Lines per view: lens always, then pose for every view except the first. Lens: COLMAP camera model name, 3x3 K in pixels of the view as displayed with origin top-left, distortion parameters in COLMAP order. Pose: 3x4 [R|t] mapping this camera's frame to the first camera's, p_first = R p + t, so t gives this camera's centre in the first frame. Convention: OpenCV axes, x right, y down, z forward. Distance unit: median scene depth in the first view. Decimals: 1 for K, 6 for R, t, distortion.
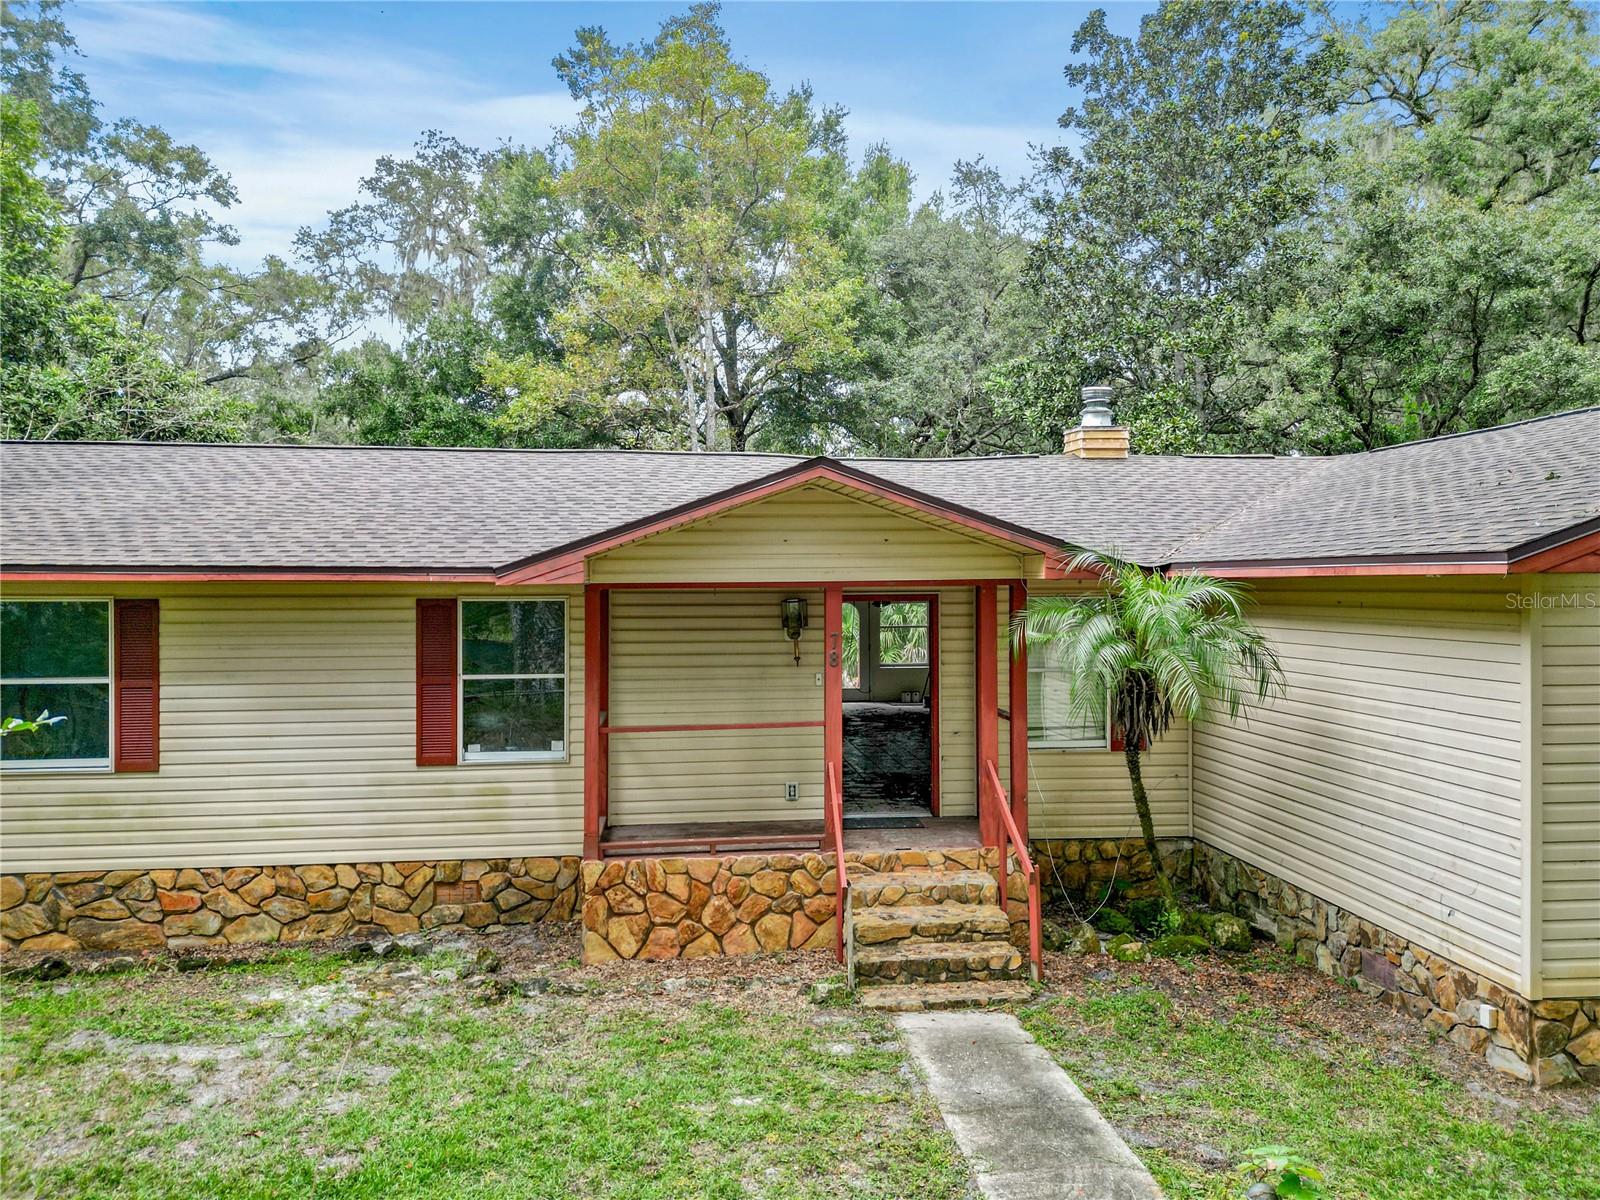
lens RADIAL K [[1122.4, 0, 800.0], [0, 1122.4, 600.0], [0, 0, 1]] dist [0.054928, -0.048081]
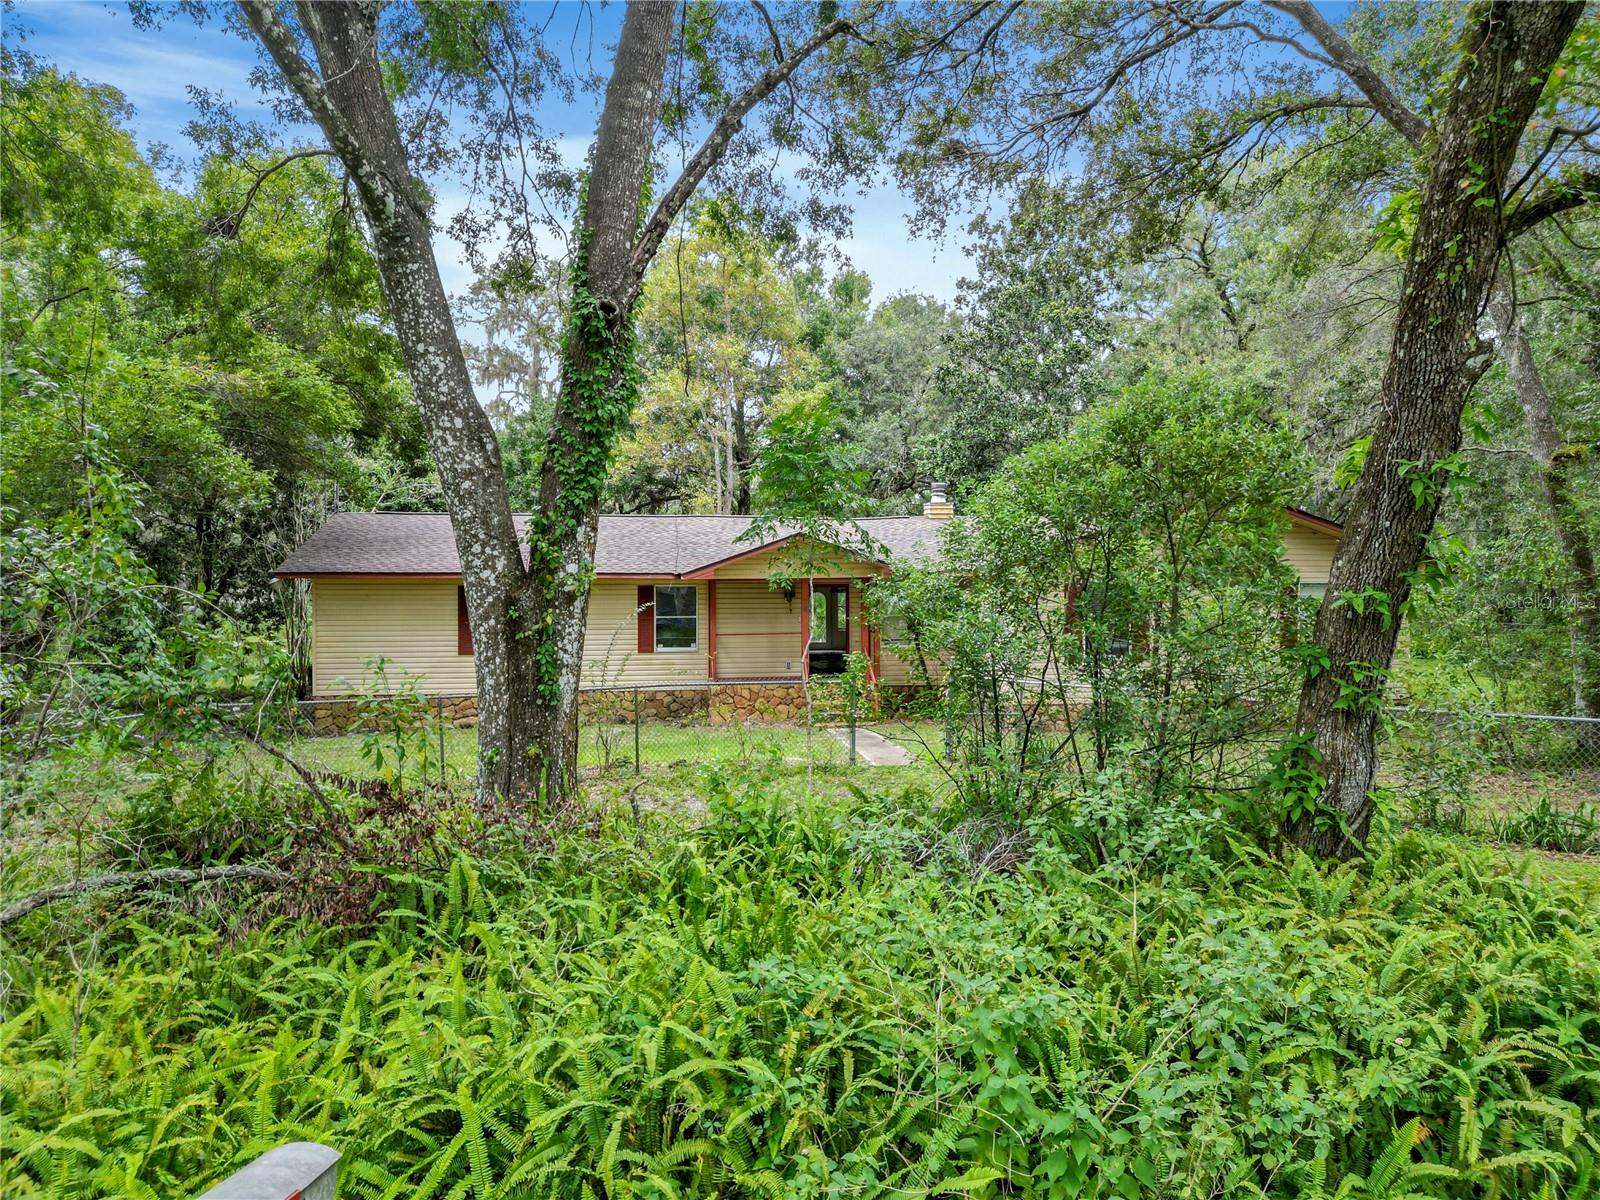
lens RADIAL K [[1122.4, 0, 800.0], [0, 1122.4, 600.0], [0, 0, 1]] dist [0.054928, -0.048081]
pose [[0.999963, -0.001956, 0.008417, -0.003383], [0.001957, 0.999998, -0.000065, 0.034948], [-0.008417, 0.000082, 0.999965, -1.623775]]
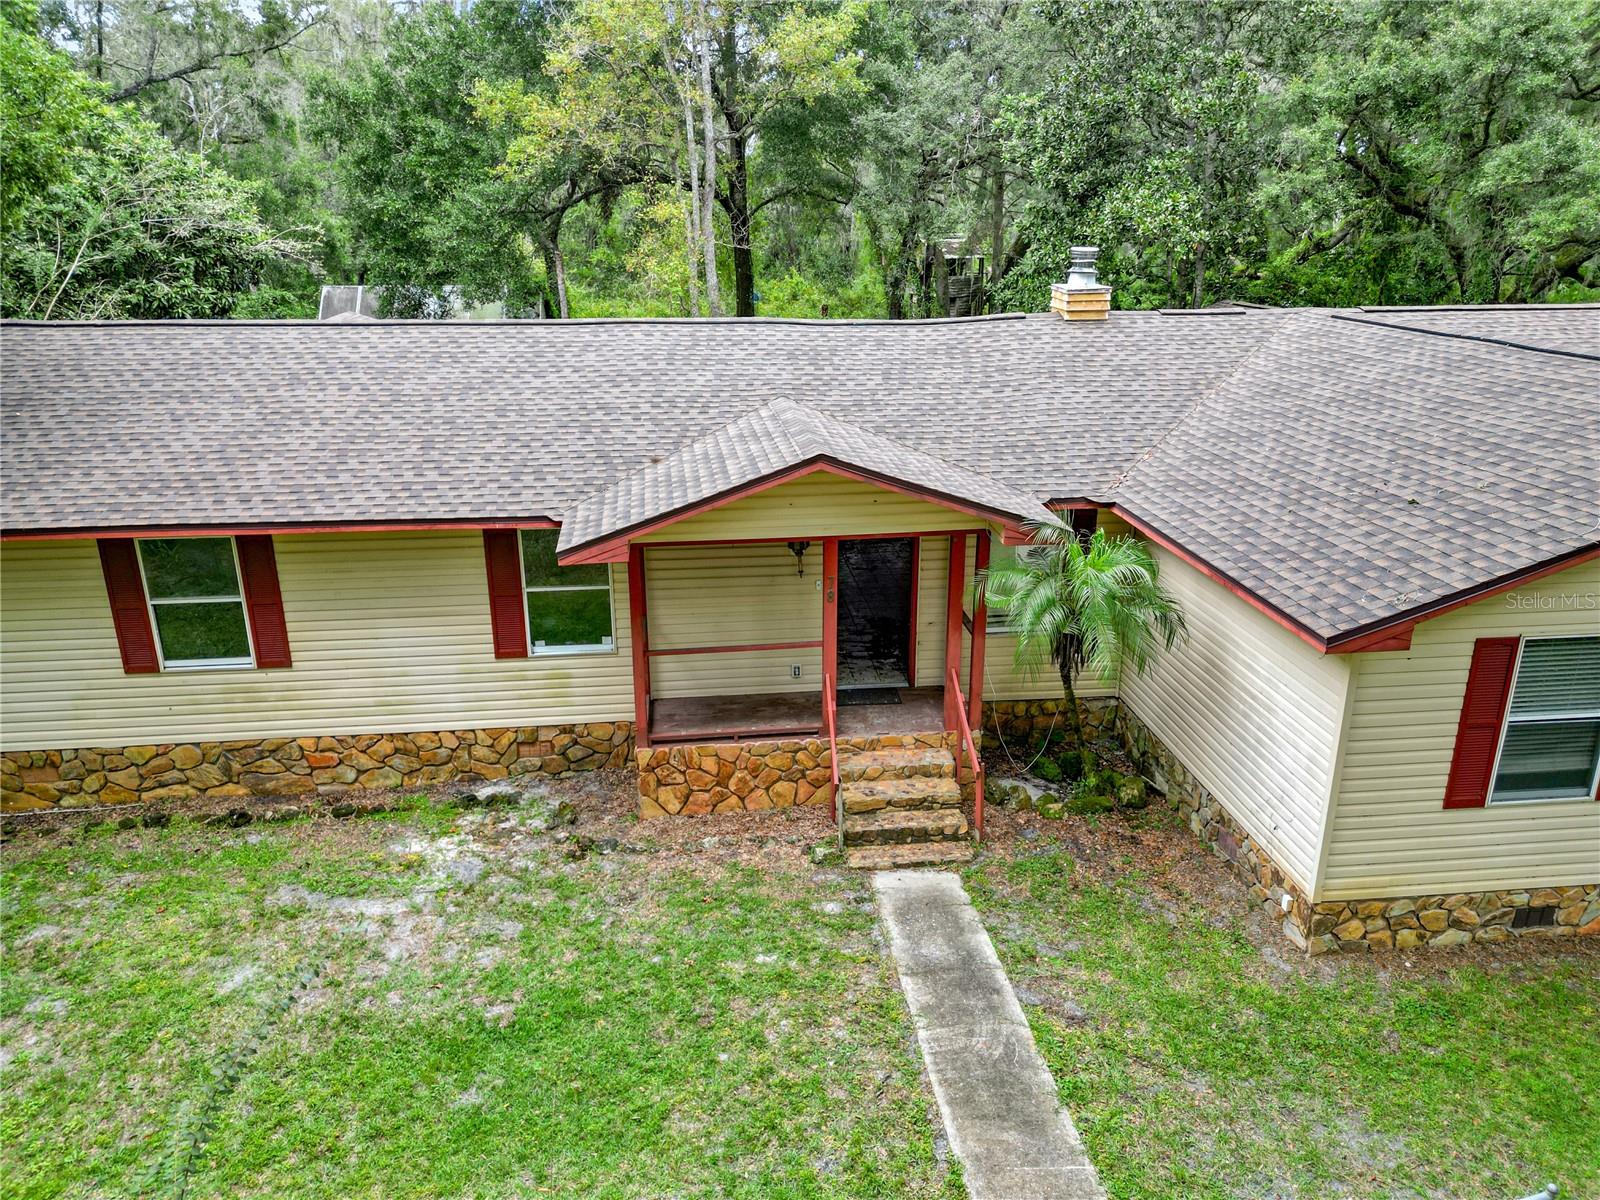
lens RADIAL K [[1122.4, 0, 800.0], [0, 1122.4, 600.0], [0, 0, 1]] dist [0.054928, -0.048081]
pose [[0.999996, 0.000204, -0.002730, -0.000150], [0.000665, 0.949223, 0.314604, -0.334470], [0.002656, -0.314605, 0.949219, -0.172745]]
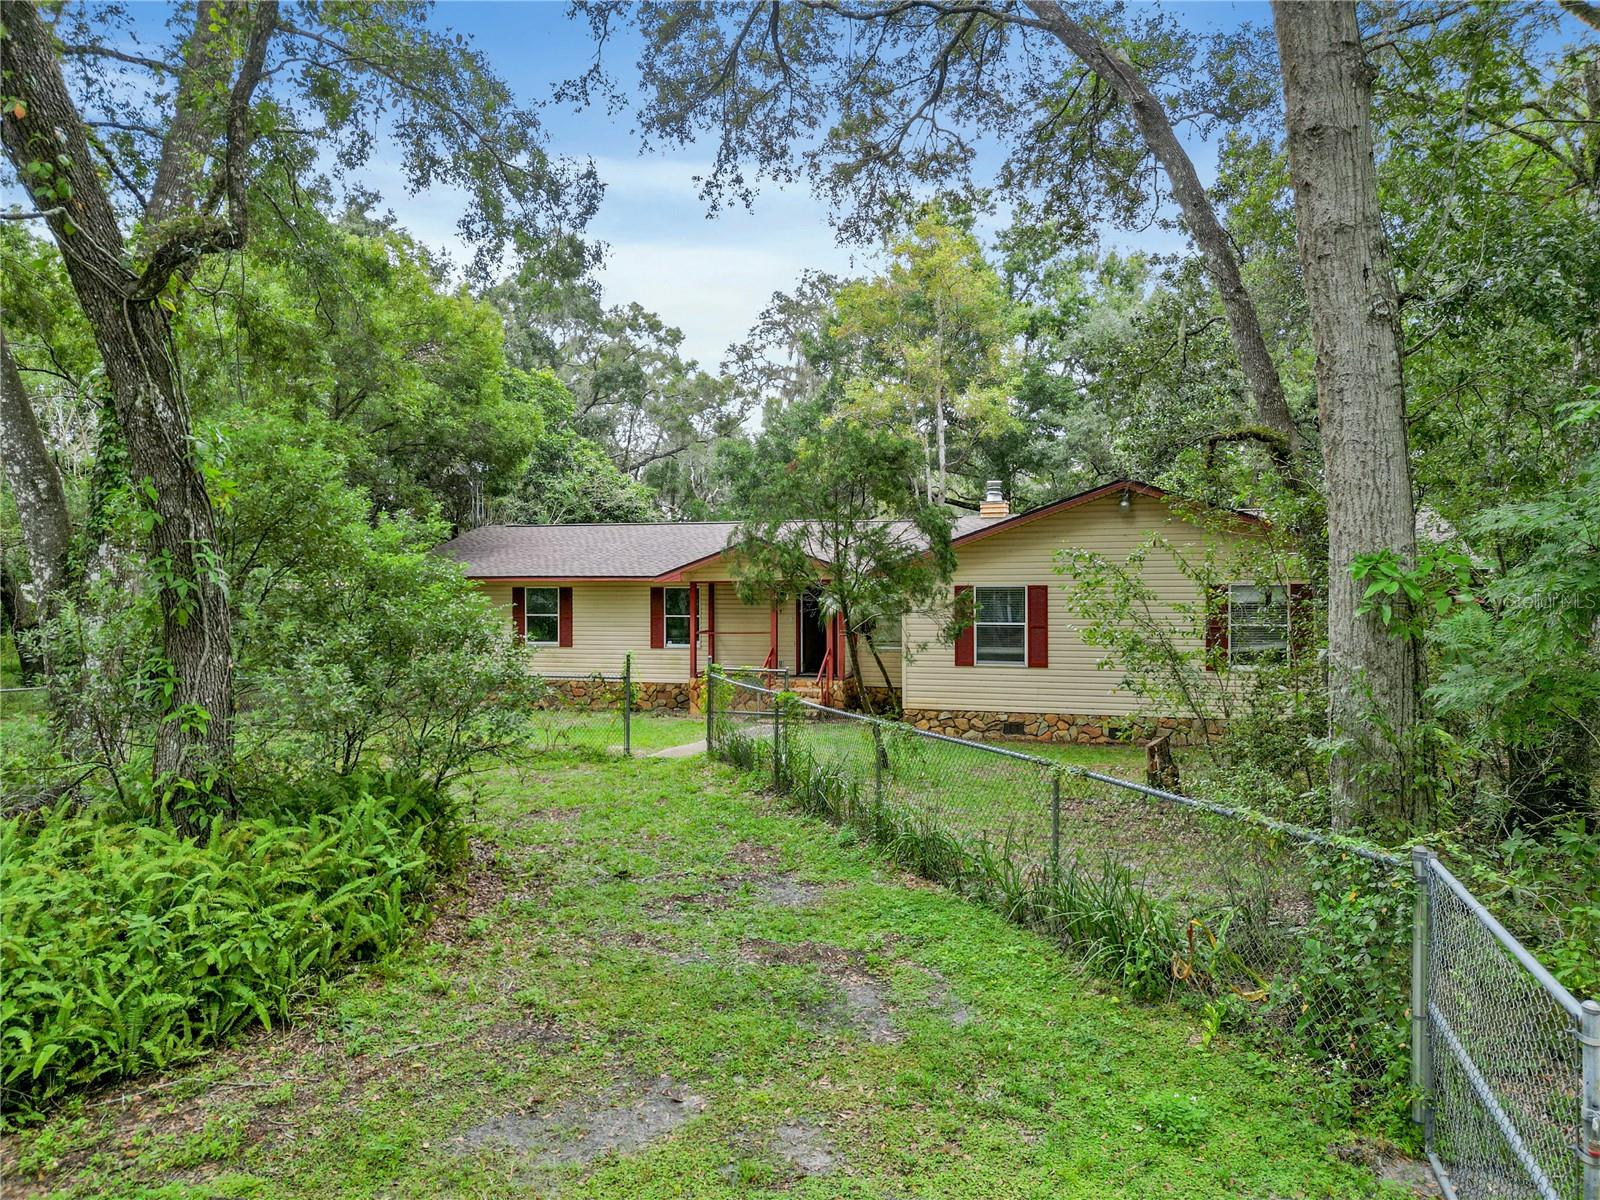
lens RADIAL K [[1122.4, 0, 800.0], [0, 1122.4, 600.0], [0, 0, 1]] dist [0.054928, -0.048081]
pose [[0.912368, 0.003808, -0.409353, 1.217314], [-0.003683, 0.999993, 0.001094, 0.028126], [0.409354, 0.000509, 0.912376, -1.472963]]
